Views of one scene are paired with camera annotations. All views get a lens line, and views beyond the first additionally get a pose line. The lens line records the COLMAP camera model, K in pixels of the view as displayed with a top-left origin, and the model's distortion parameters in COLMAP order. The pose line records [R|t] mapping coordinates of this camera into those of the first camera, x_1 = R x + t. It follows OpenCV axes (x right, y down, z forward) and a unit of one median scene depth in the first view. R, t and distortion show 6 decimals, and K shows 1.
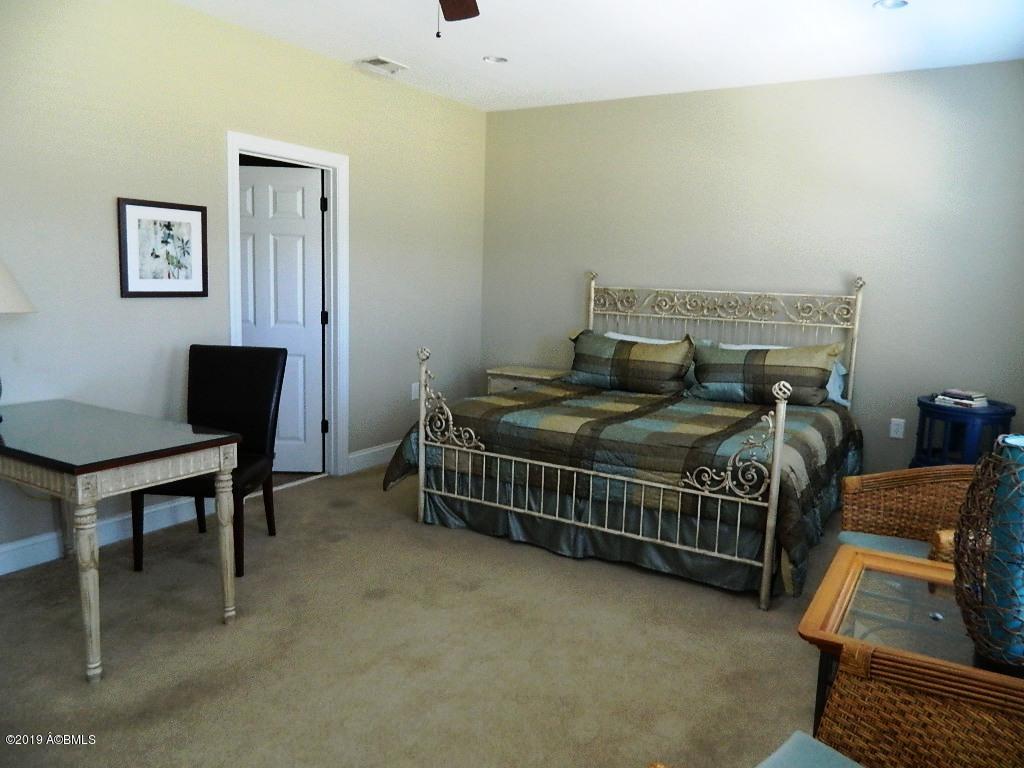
lens RADIAL K [[771.1, 0, 511.8], [0, 771.1, 382.4], [0, 0, 1]] dist [0.012961, -0.002013]
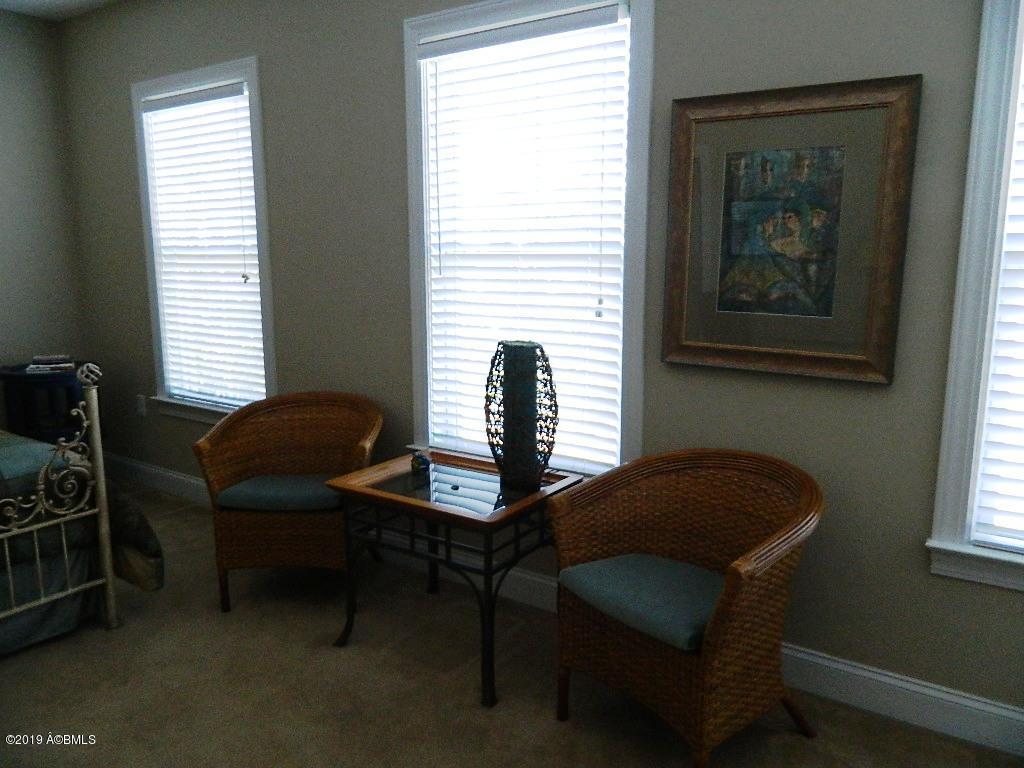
lens RADIAL K [[771.1, 0, 512.5], [0, 771.1, 385.3], [0, 0, 1]] dist [0.012961, -0.002013]
pose [[0.068780, -0.198789, 0.977626, -0.430295], [0.143161, 0.971771, 0.187526, -0.066917], [-0.987306, 0.127060, 0.095298, 0.444415]]
